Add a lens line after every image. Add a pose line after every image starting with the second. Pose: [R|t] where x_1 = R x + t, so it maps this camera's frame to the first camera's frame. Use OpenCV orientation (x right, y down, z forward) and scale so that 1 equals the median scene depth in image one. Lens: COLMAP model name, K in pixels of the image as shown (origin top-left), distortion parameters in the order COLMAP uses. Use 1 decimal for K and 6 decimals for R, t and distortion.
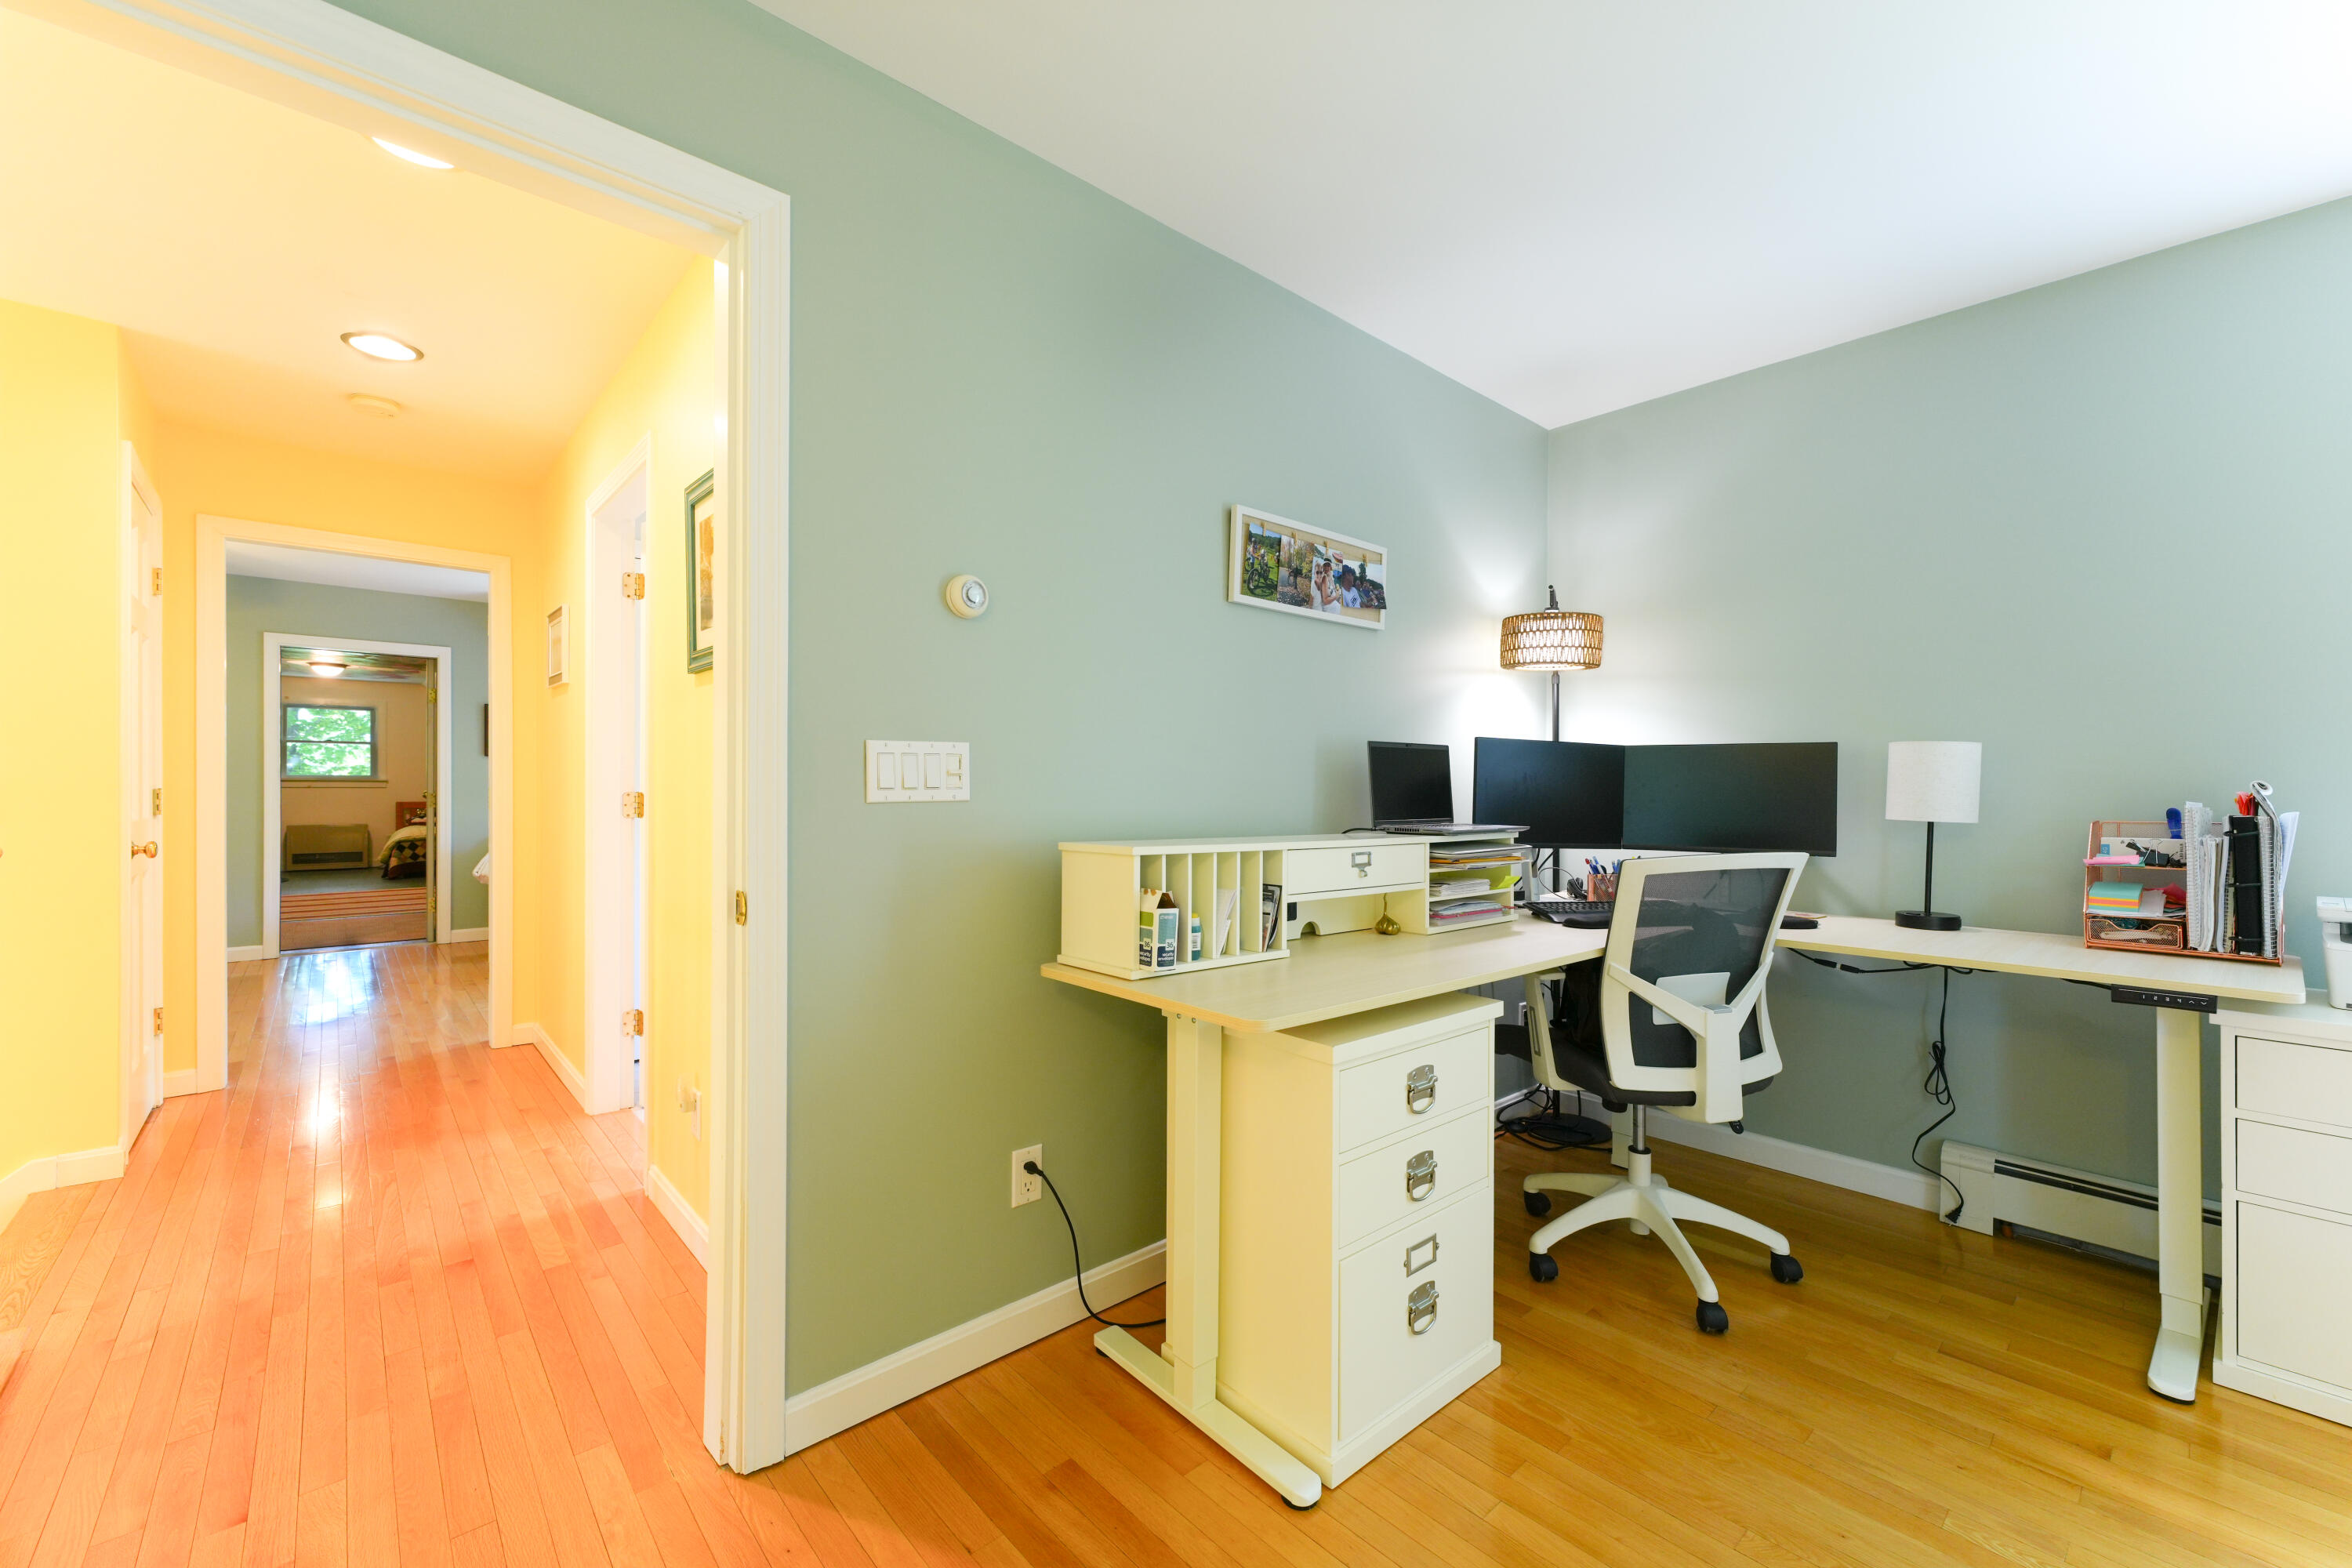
lens RADIAL K [[954.0, 0, 1170.9], [0, 954.0, 792.0], [0, 0, 1]] dist [0.003252, 0.001150]
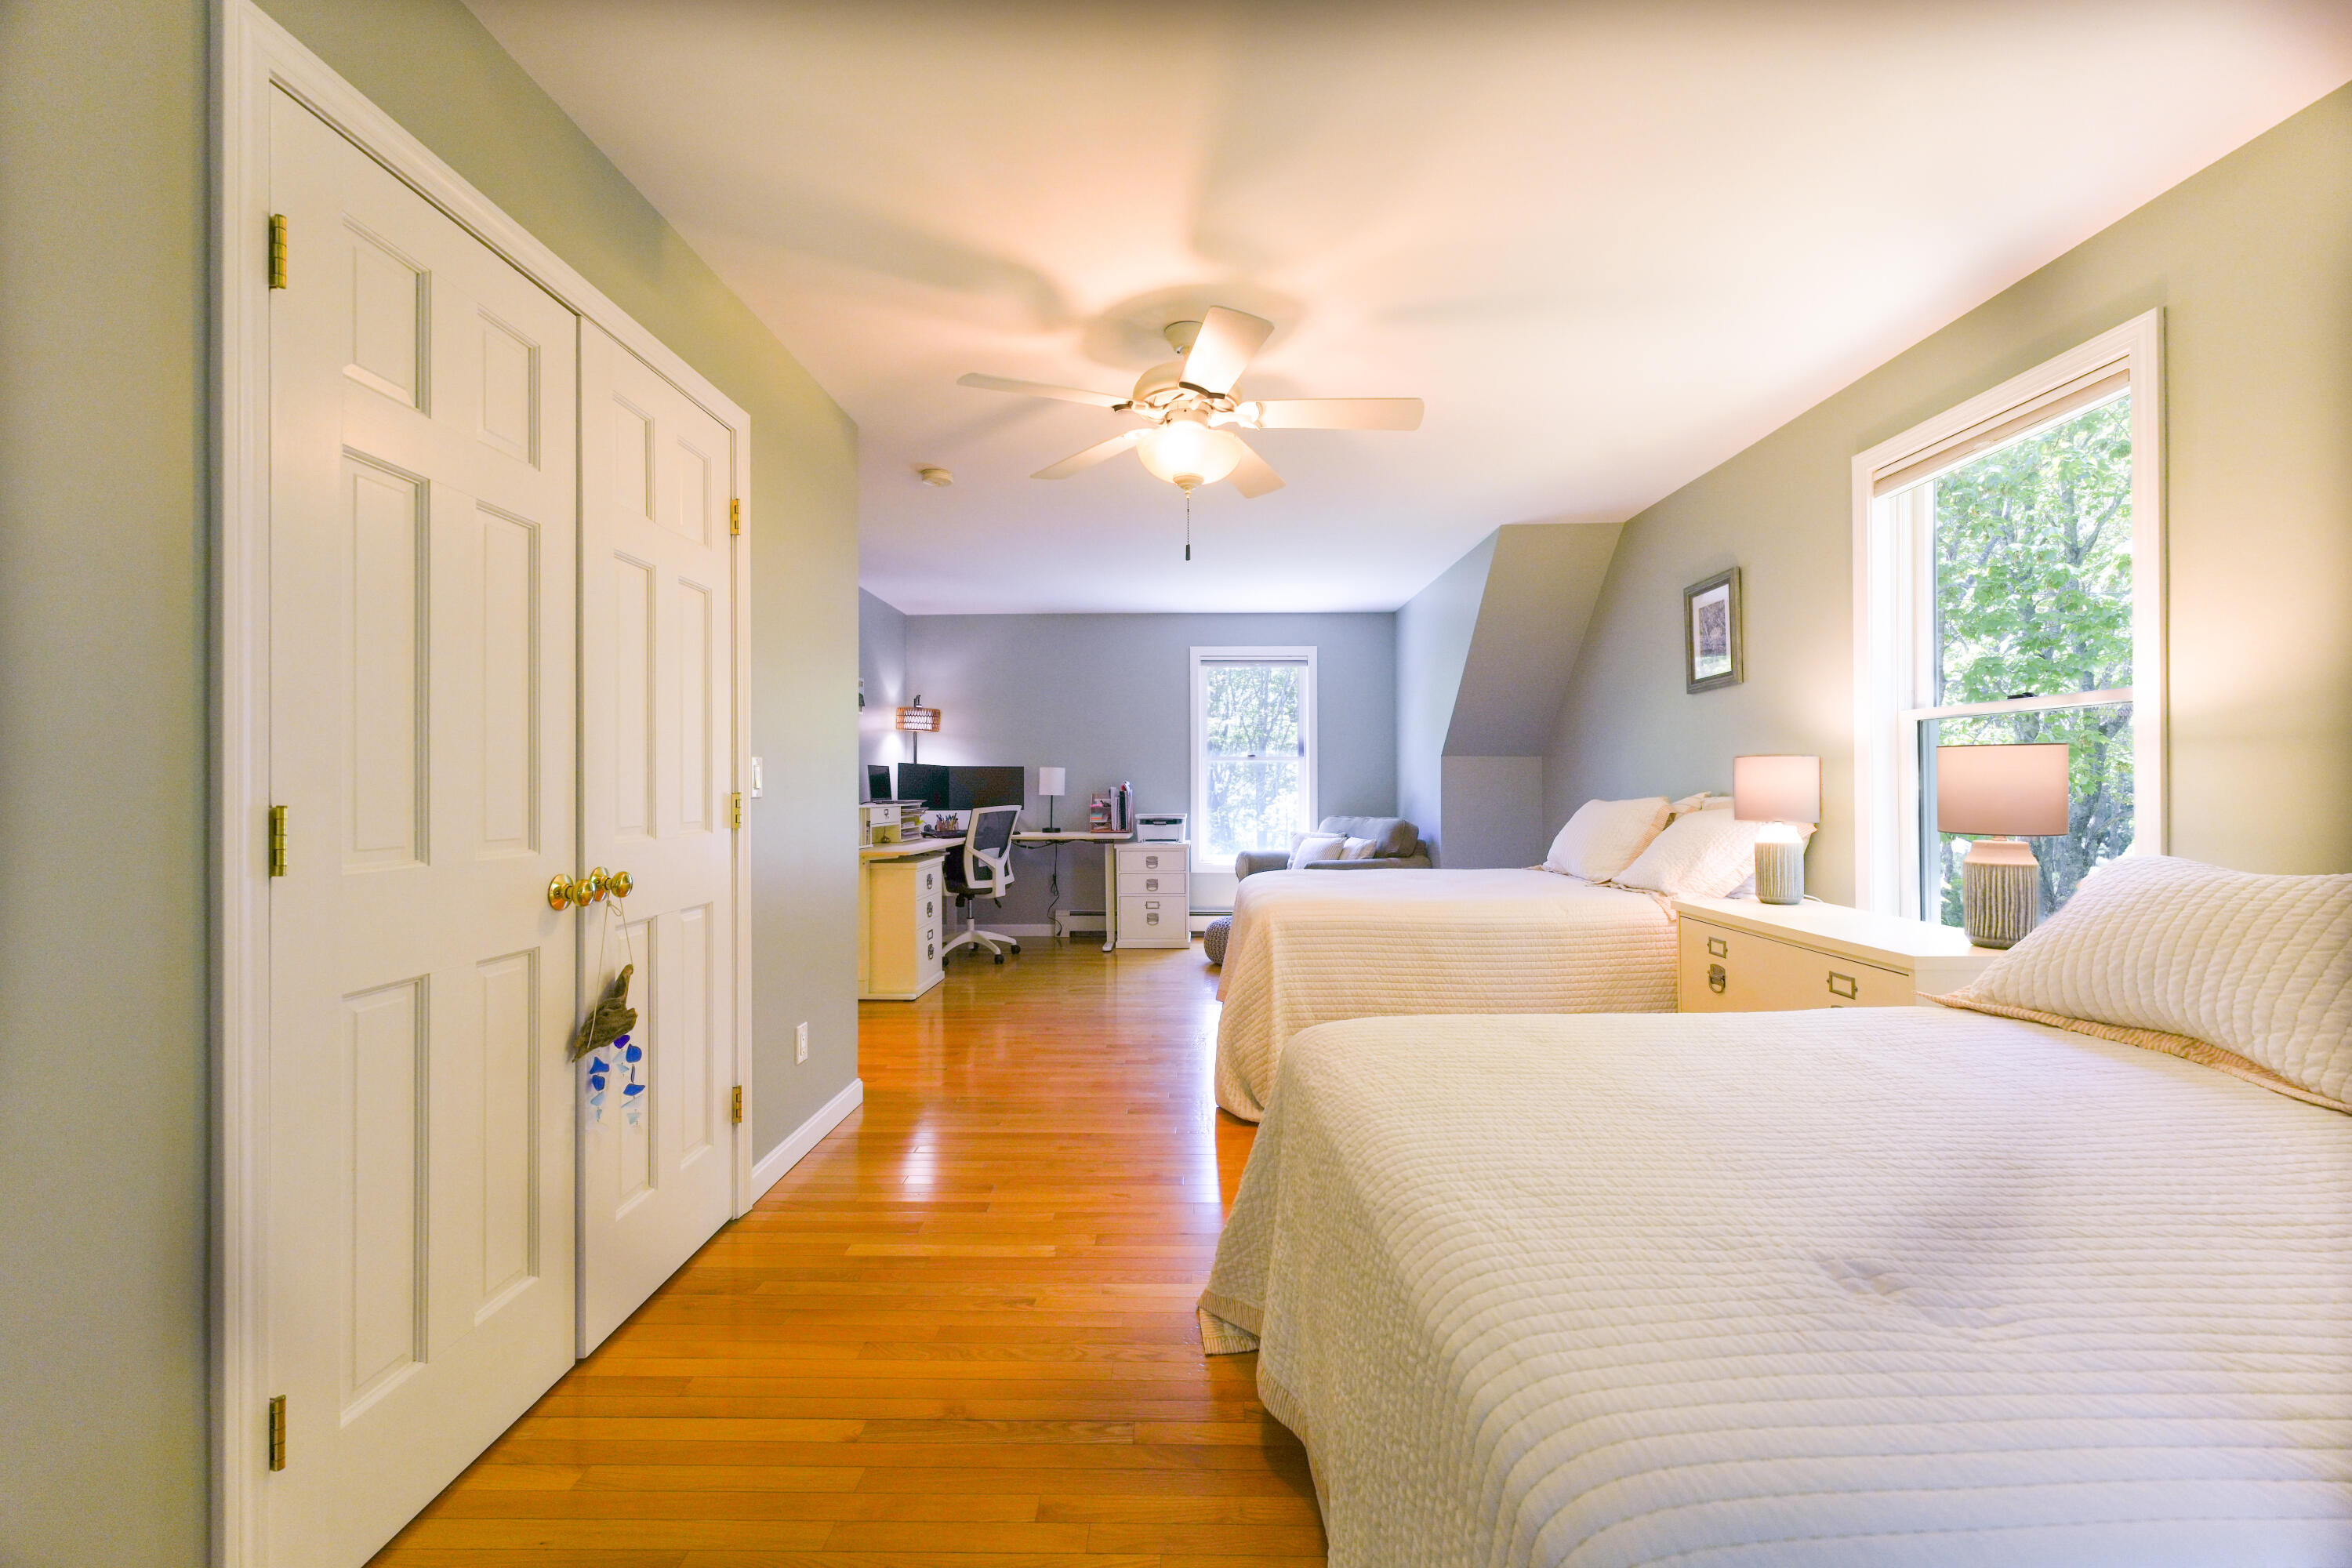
lens RADIAL K [[954.0, 0, 1177.4], [0, 954.0, 785.1], [0, 0, 1]] dist [0.003252, 0.001150]
pose [[0.676770, -0.006056, 0.736170, -1.212876], [0.011955, 0.999925, -0.002765, 0.014075], [-0.736098, 0.010672, 0.676791, -1.394482]]
